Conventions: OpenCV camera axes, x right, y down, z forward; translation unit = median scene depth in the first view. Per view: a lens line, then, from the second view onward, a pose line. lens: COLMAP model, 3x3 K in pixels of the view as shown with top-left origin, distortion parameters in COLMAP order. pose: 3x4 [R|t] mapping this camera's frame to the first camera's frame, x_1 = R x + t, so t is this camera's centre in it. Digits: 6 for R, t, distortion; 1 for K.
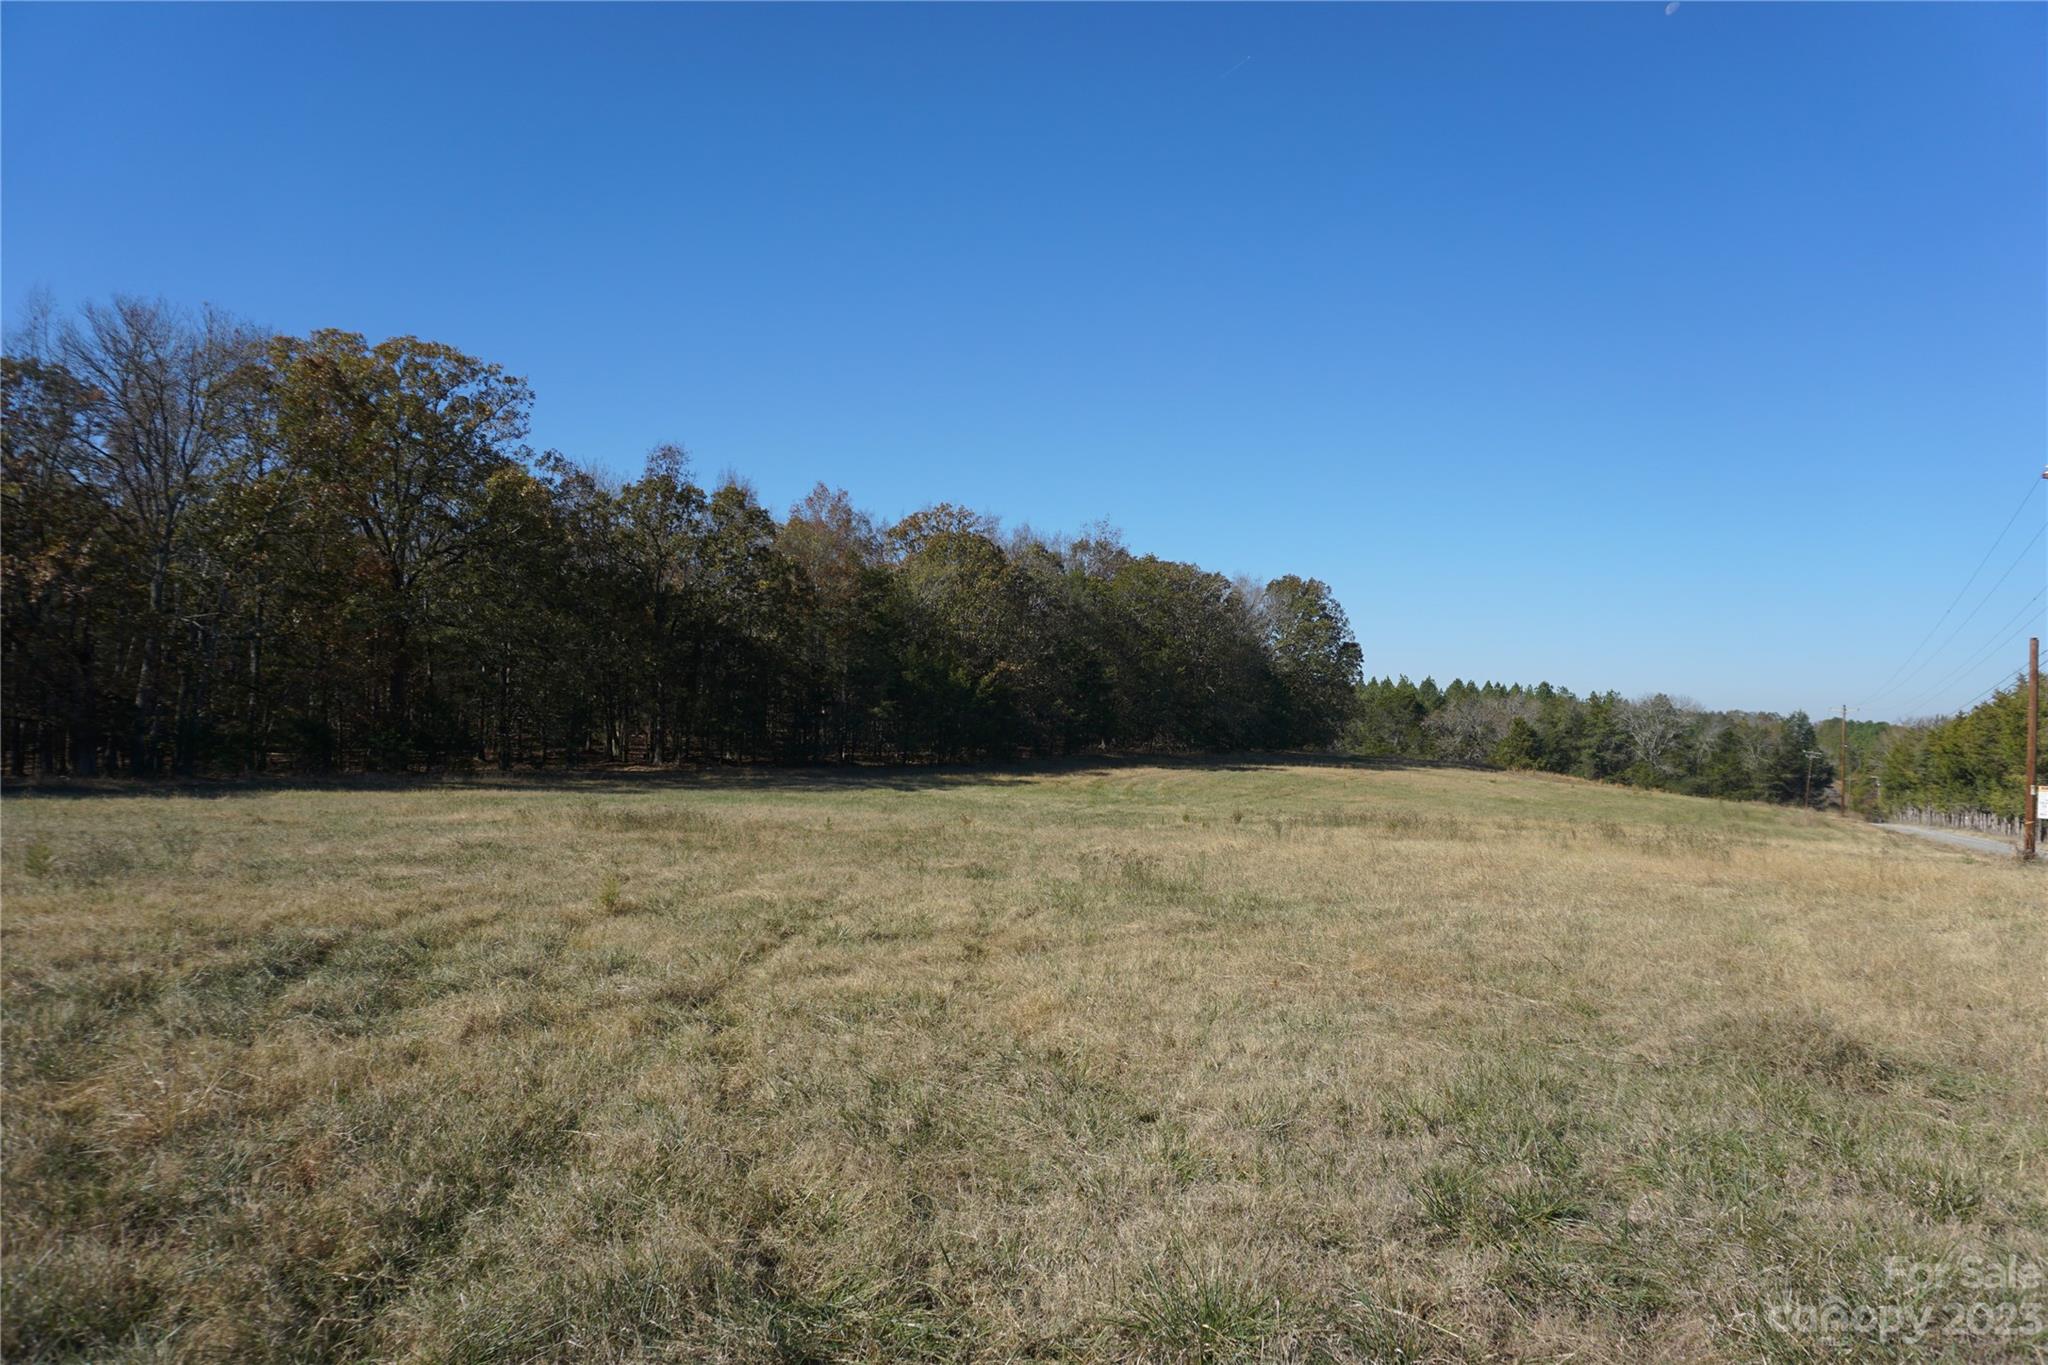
lens RADIAL K [[1358.5, 0, 1029.3], [0, 1358.5, 674.3], [0, 0, 1]] dist [-0.047102, 0.031979]
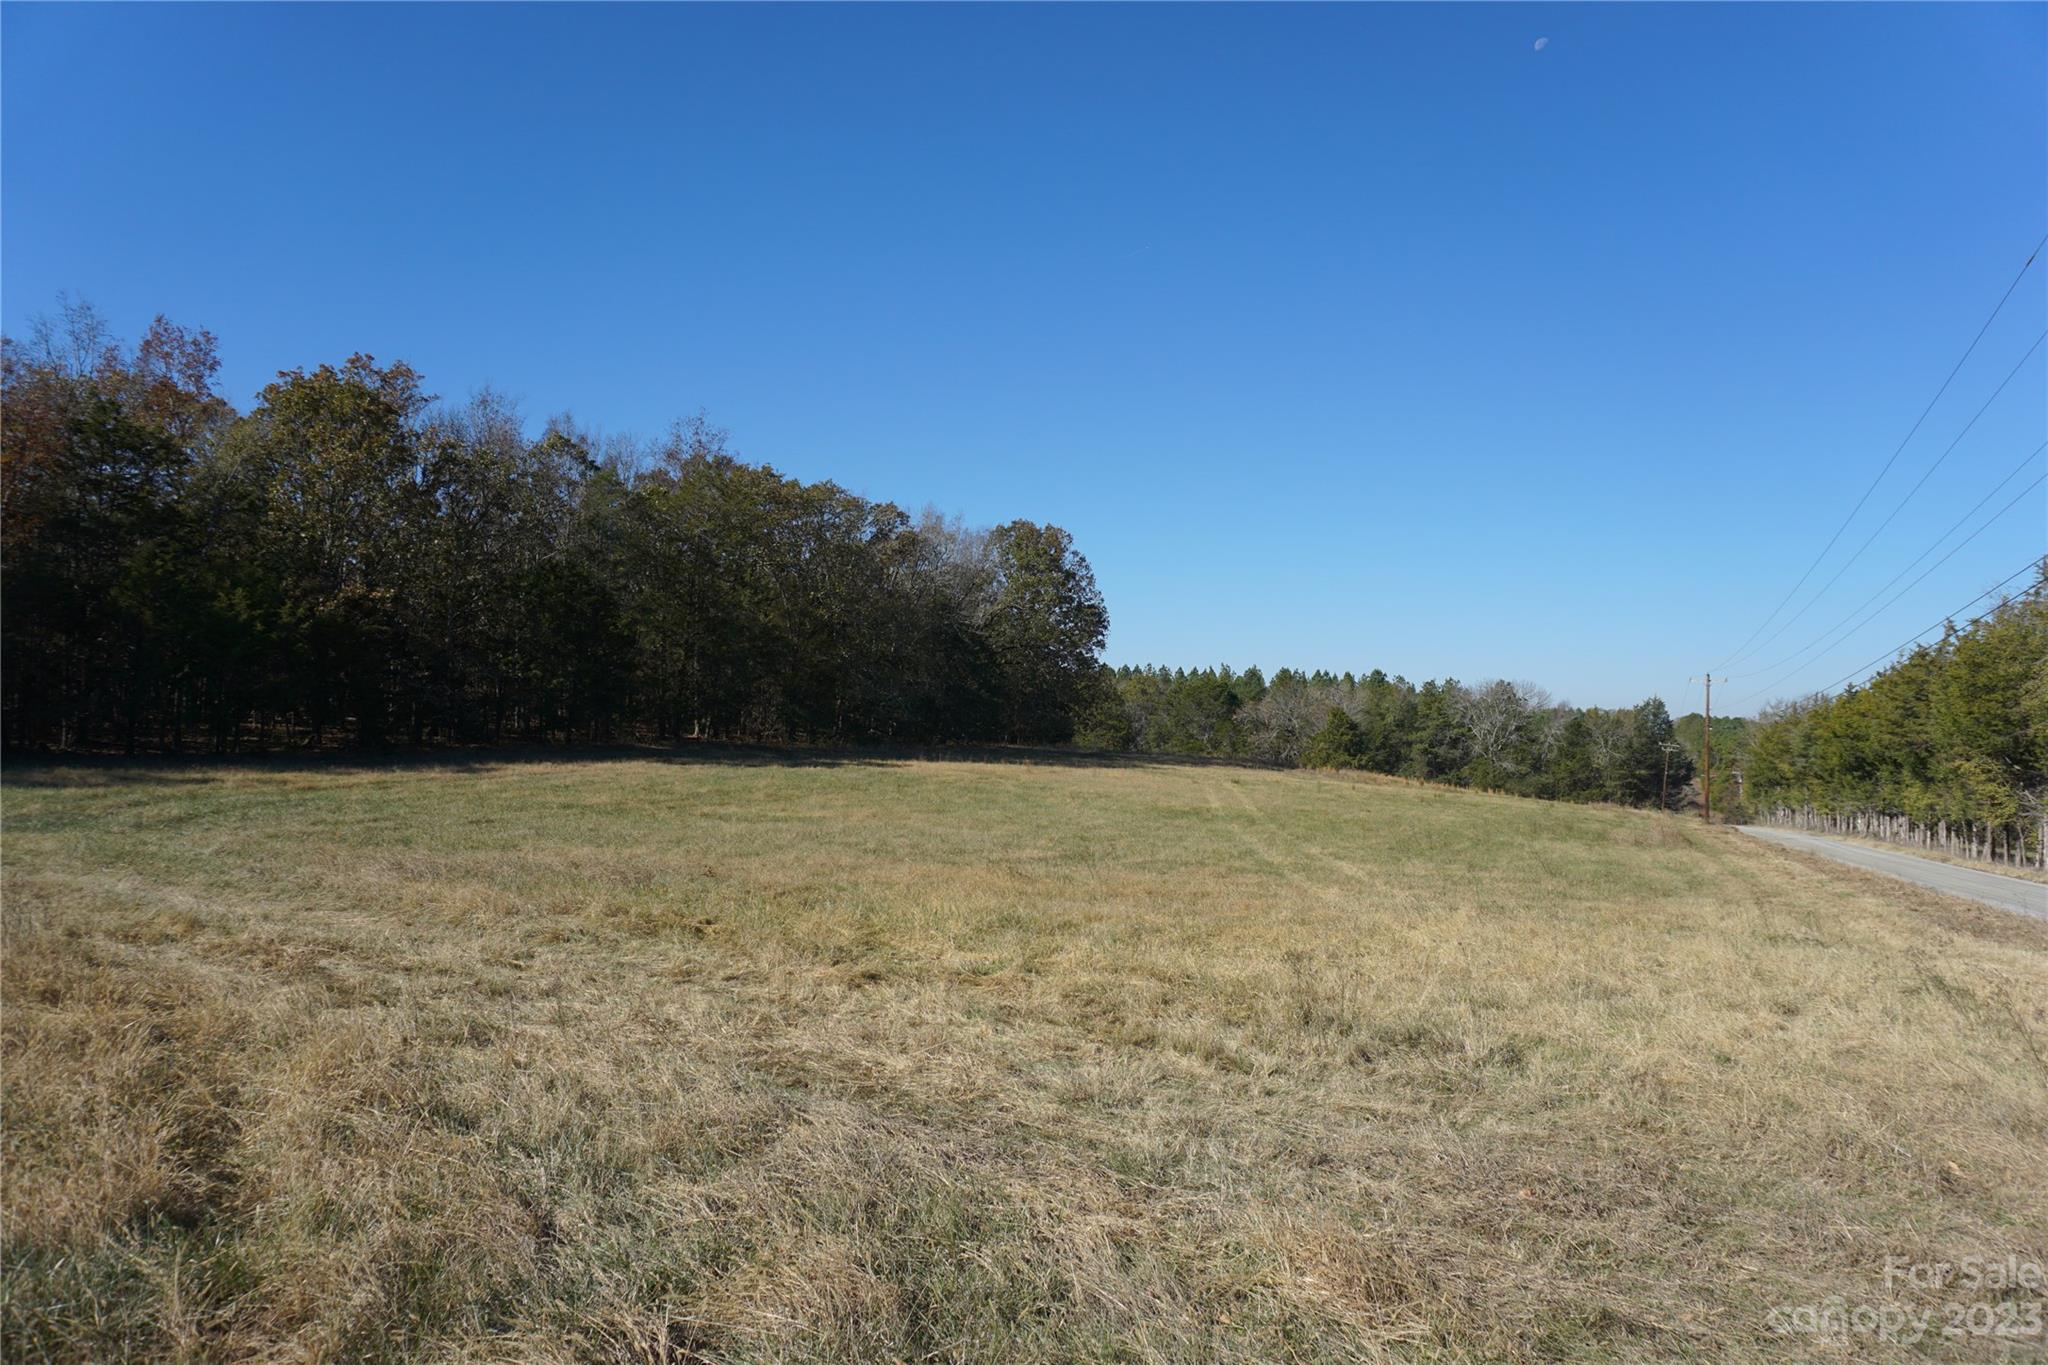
lens RADIAL K [[1358.5, 0, 1040.9], [0, 1358.5, 677.0], [0, 0, 1]] dist [-0.047102, 0.031979]
pose [[0.995826, -0.005947, 0.091073, 0.099129], [0.006280, 0.999975, -0.003372, 0.014494], [-0.091051, 0.003930, 0.995838, 0.168368]]
